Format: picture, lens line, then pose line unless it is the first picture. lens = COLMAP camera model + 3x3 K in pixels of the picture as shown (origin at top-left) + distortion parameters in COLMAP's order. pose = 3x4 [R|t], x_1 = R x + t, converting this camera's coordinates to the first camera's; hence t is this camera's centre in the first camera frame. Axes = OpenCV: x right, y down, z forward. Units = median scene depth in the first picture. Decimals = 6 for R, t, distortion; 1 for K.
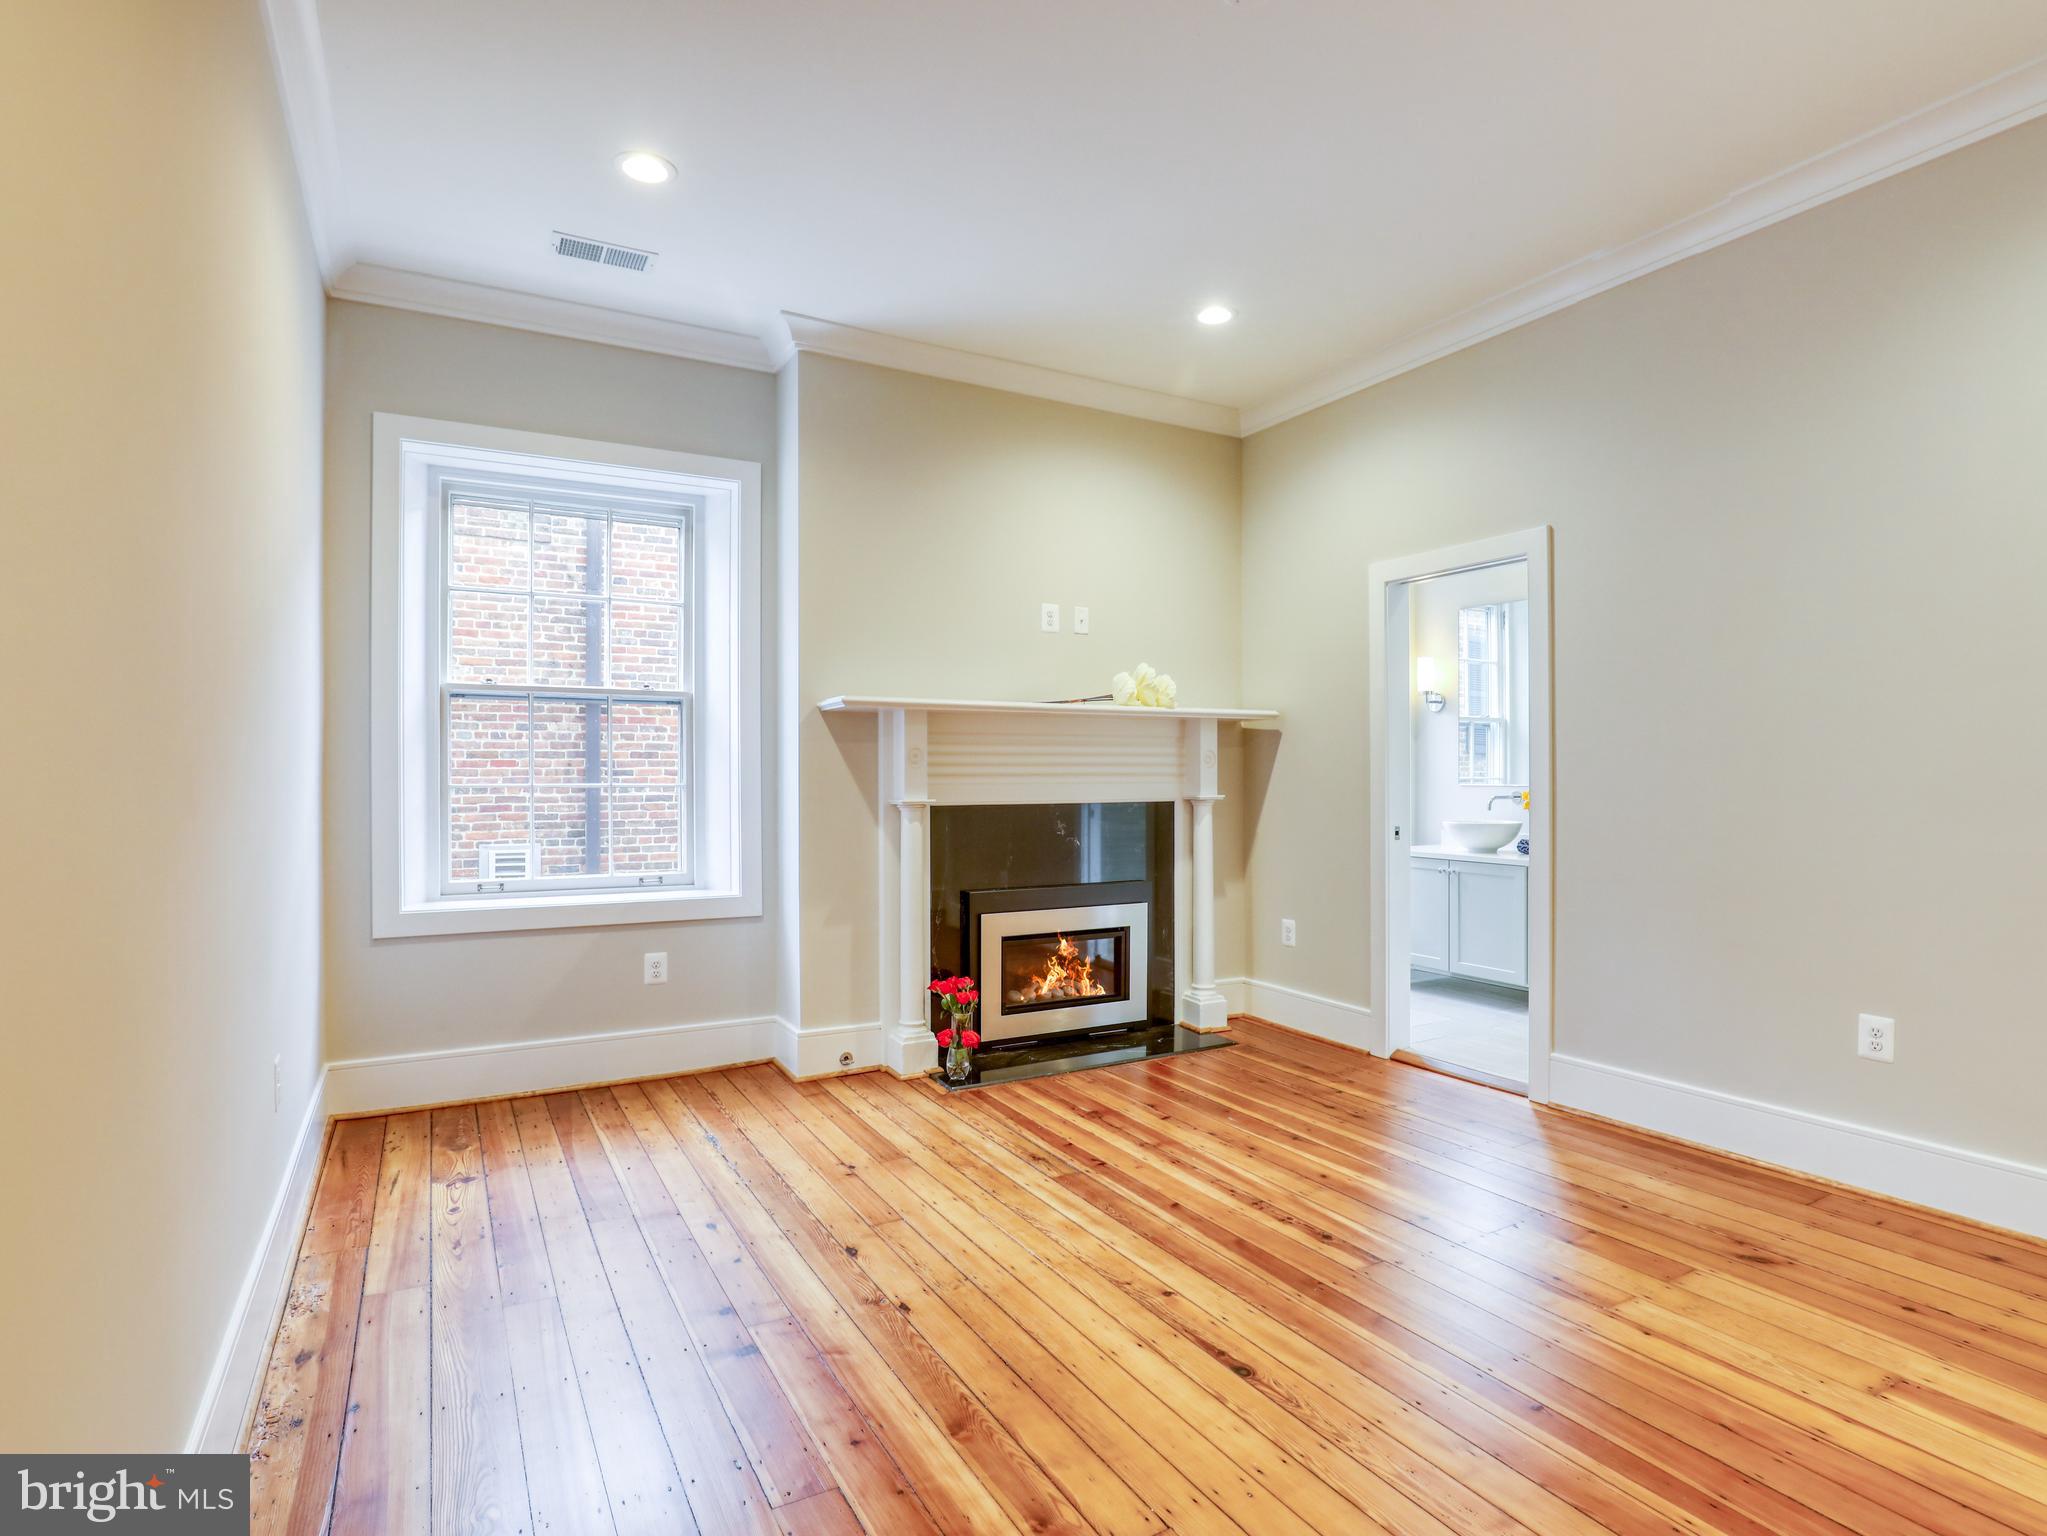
lens RADIAL K [[1082.3, 0, 1018.3], [0, 1082.3, 767.9], [0, 0, 1]] dist [-0.030534, 0.002787]
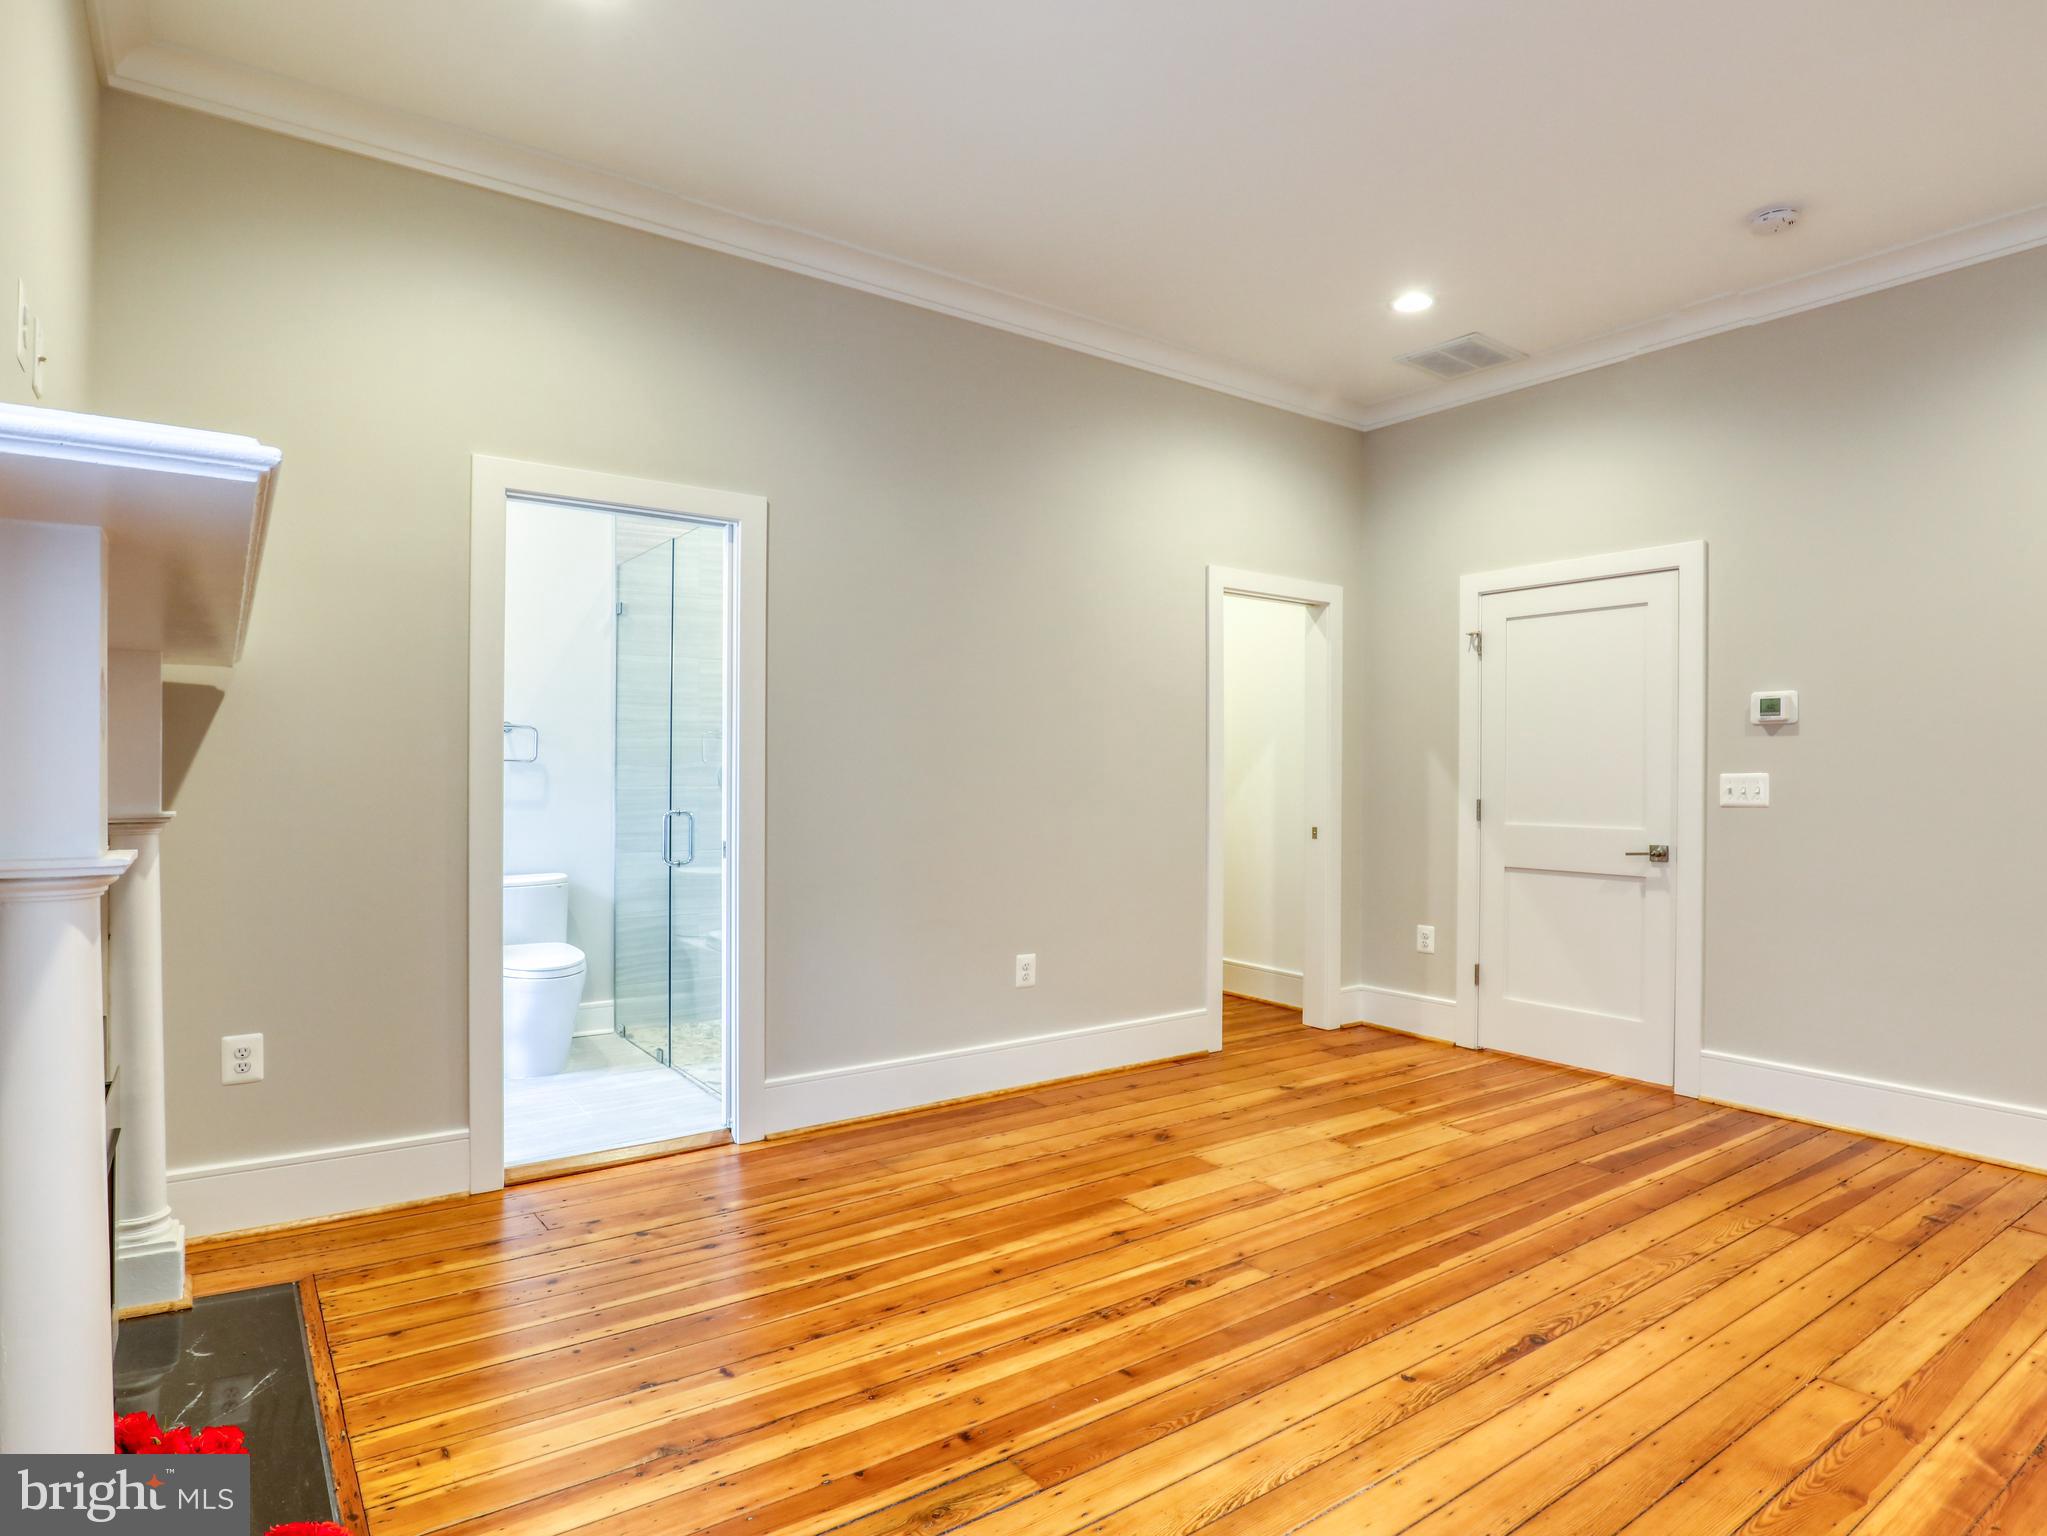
lens RADIAL K [[1082.3, 0, 1016.8], [0, 1082.3, 773.8], [0, 0, 1]] dist [-0.030534, 0.002787]
pose [[-0.092921, 0.002389, 0.995671, -0.562159], [-0.011649, 0.999926, -0.003486, 0.009331], [-0.995605, -0.011923, -0.092886, 1.146198]]
